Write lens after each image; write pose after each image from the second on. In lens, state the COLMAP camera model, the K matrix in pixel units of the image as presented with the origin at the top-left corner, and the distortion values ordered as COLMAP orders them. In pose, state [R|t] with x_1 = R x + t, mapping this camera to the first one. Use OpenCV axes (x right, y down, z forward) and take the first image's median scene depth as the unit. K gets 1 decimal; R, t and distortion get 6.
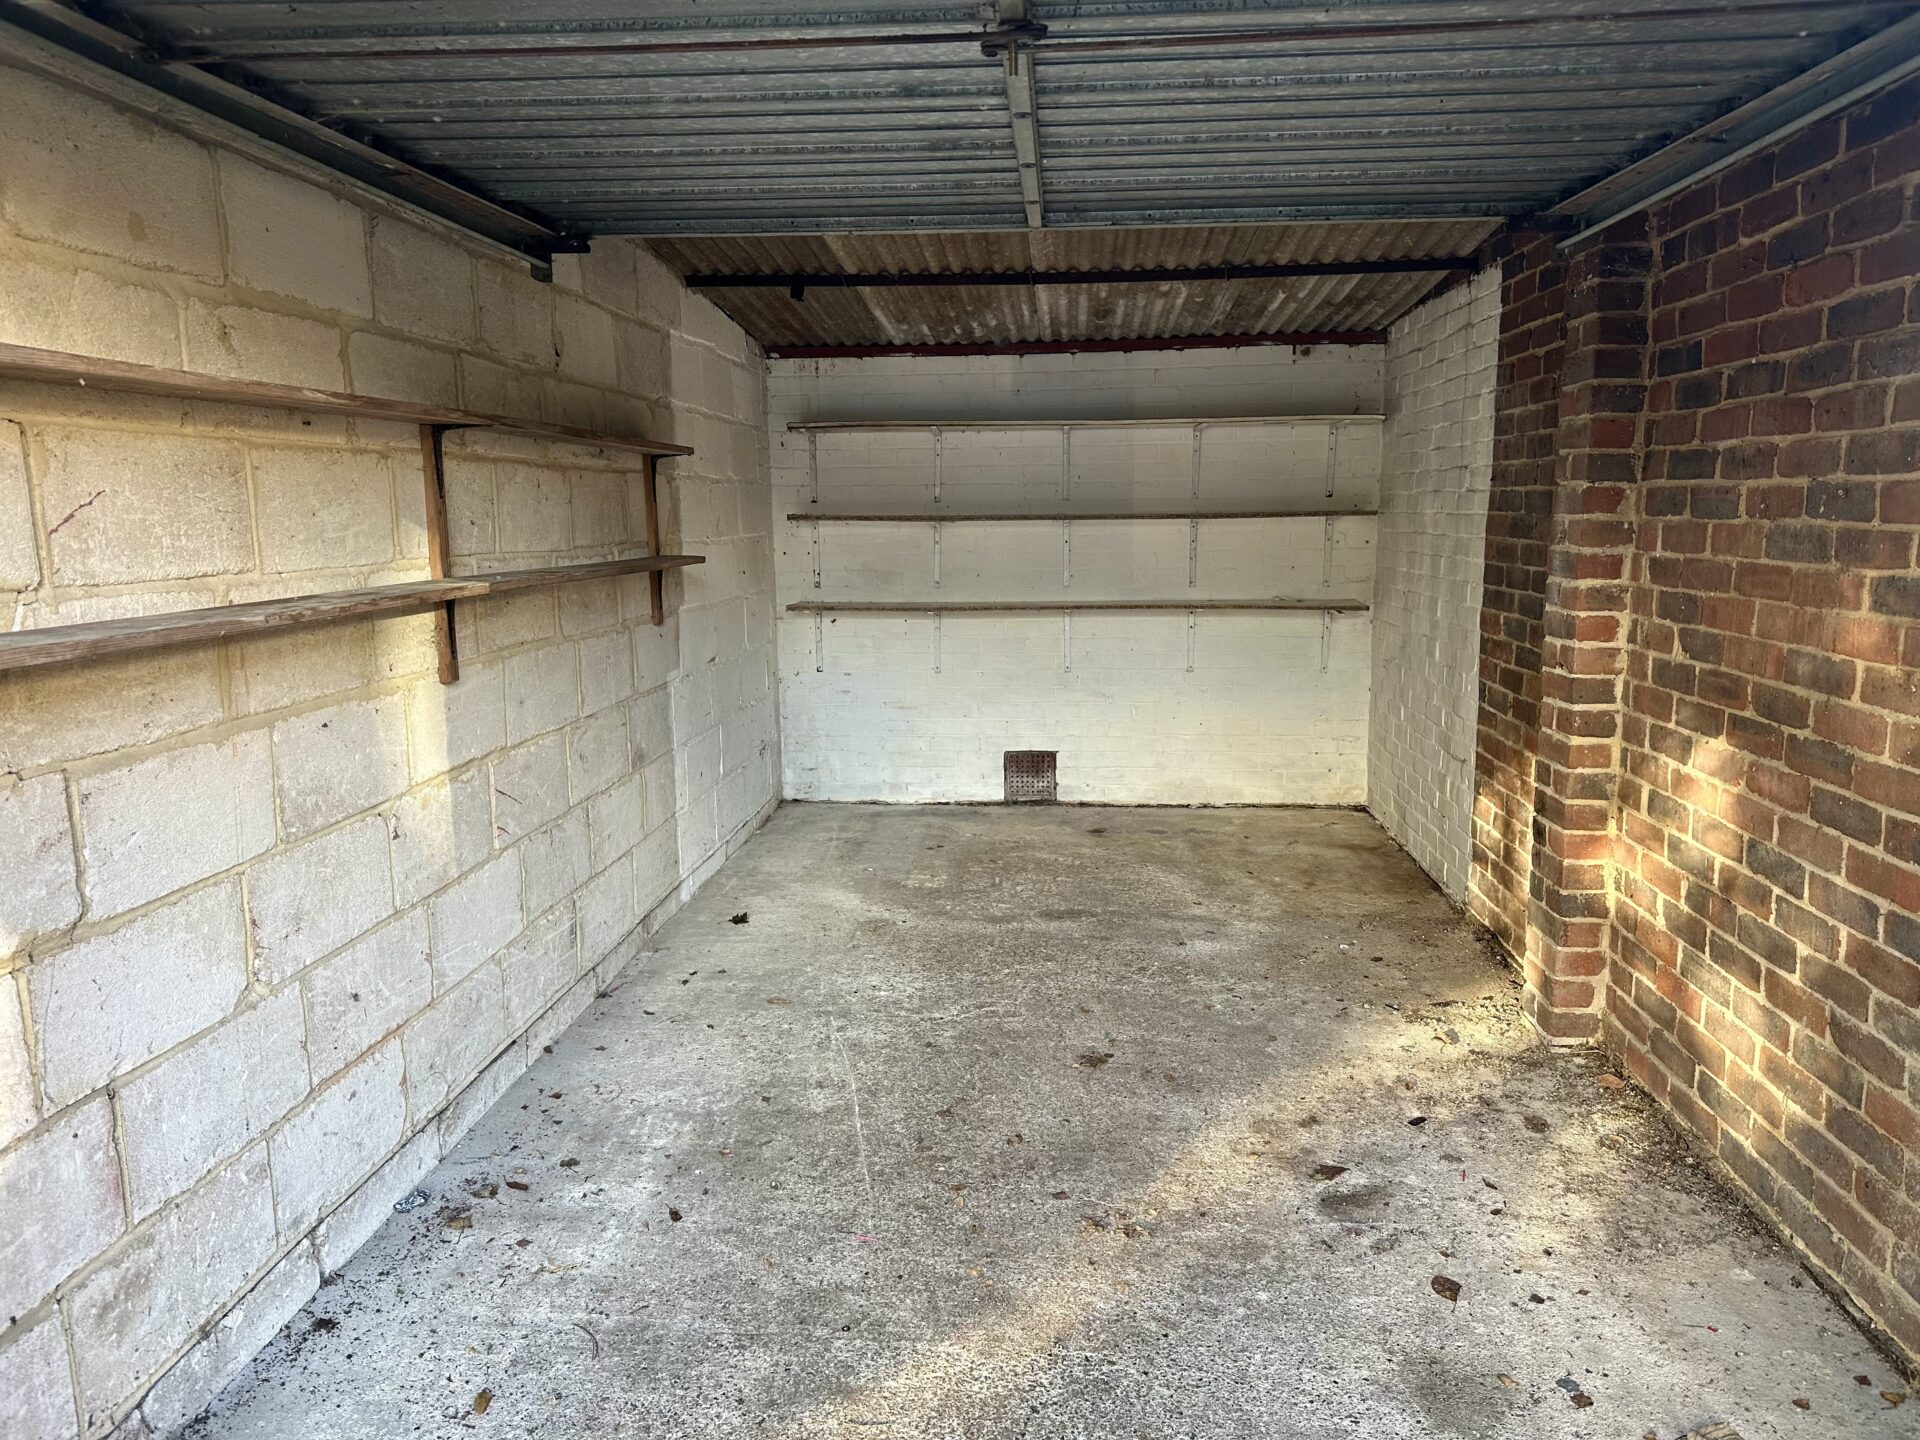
lens RADIAL K [[1342.6, 0, 960.3], [0, 1342.6, 724.5], [0, 0, 1]] dist [0.055701, -0.013476]
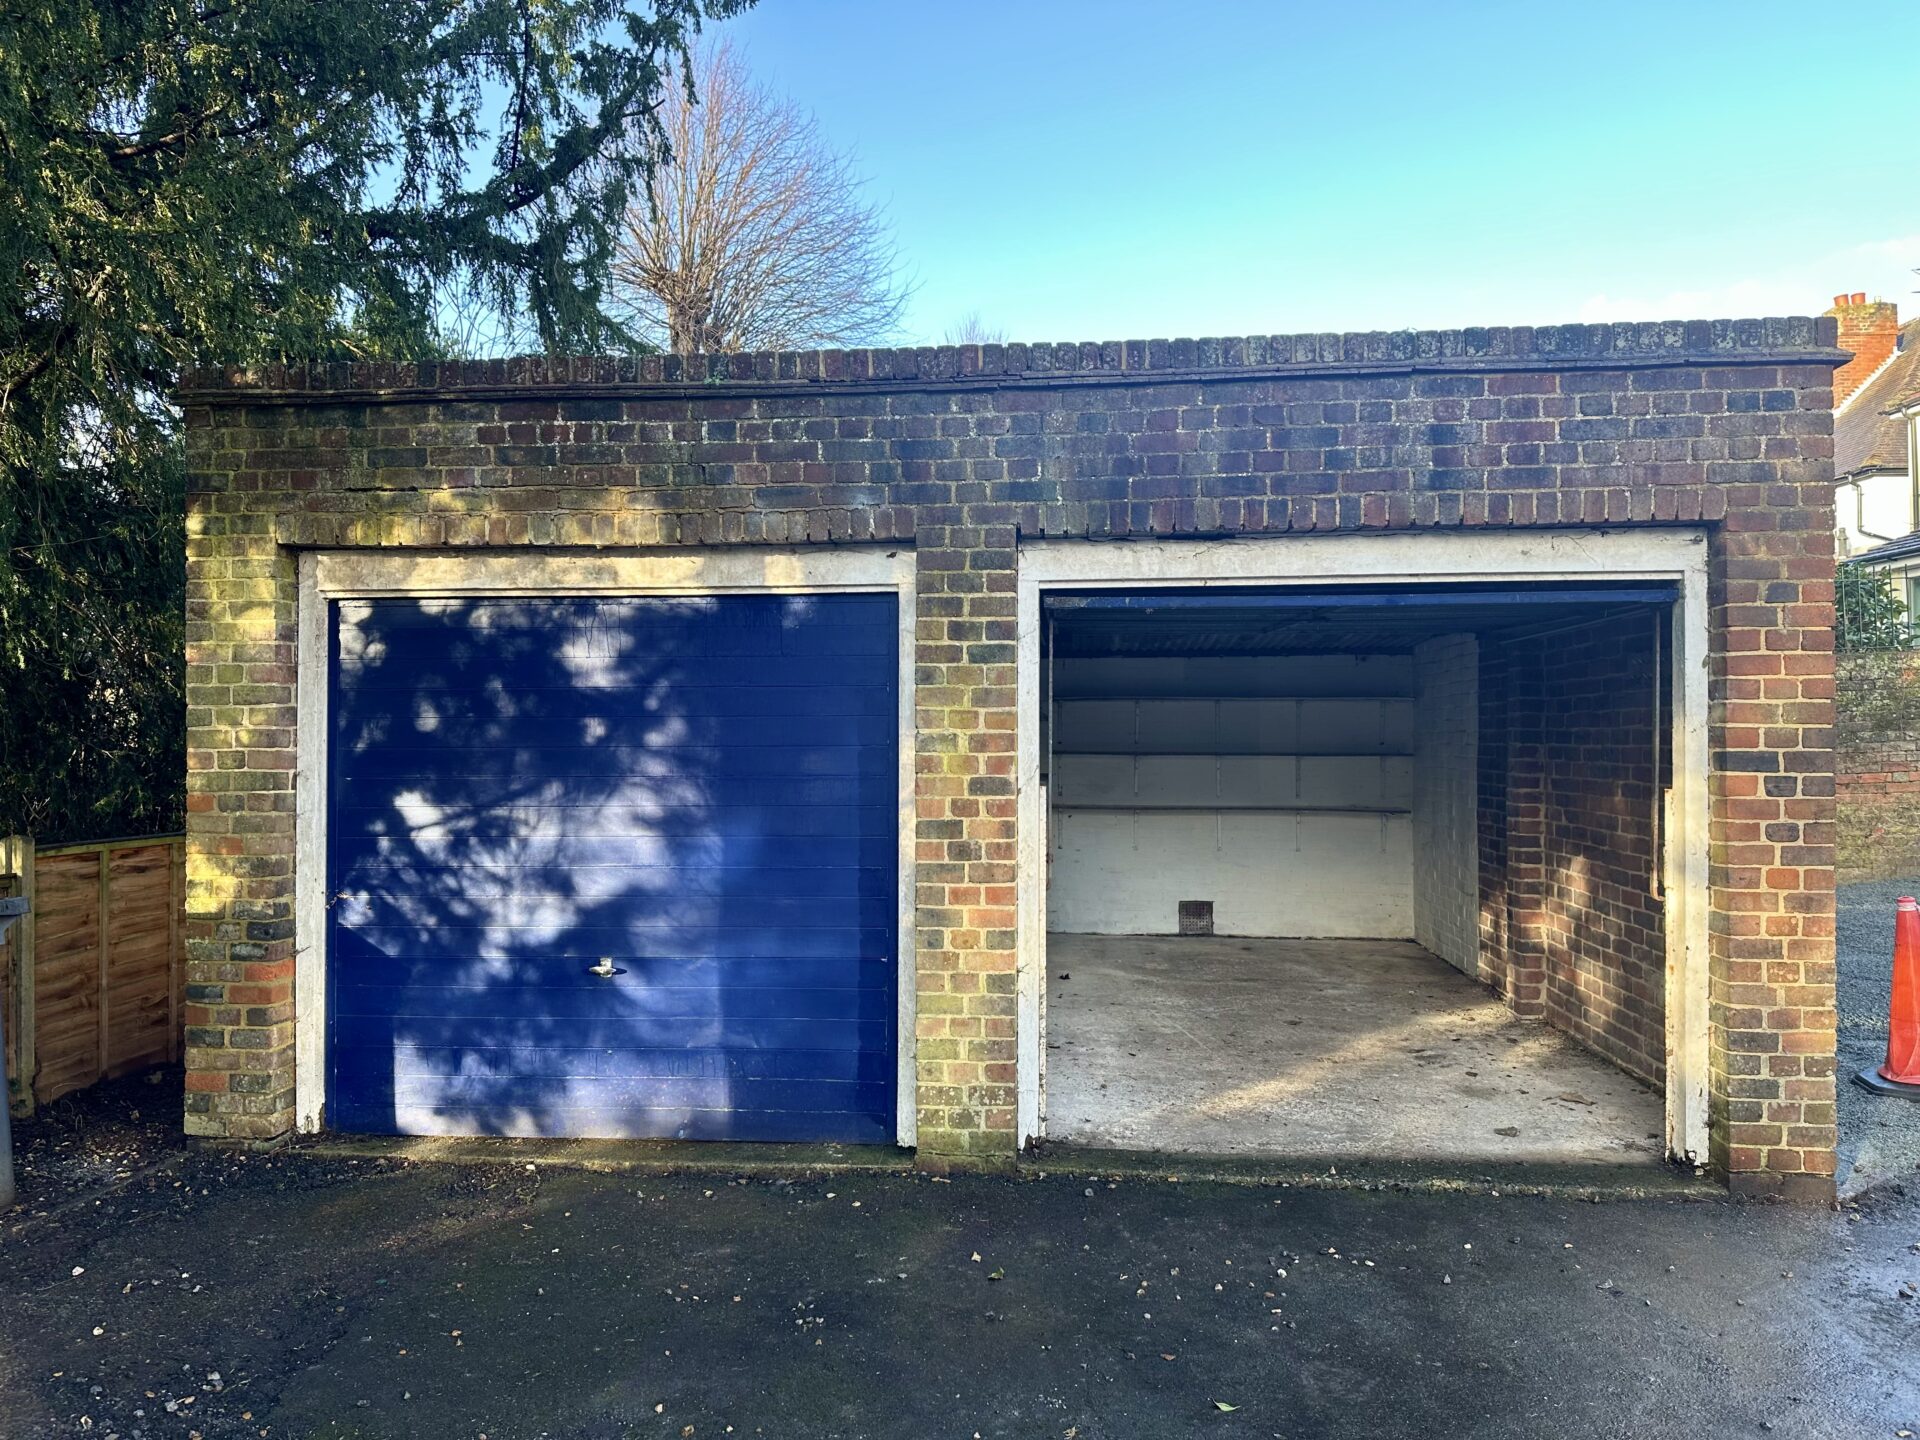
lens RADIAL K [[1342.6, 0, 958.1], [0, 1342.6, 722.3], [0, 0, 1]] dist [0.055701, -0.013476]
pose [[0.999854, 0.012987, -0.011097, -0.303923], [-0.014722, 0.984586, -0.174281, 0.132174], [0.008662, 0.174419, 0.984633, -0.845658]]
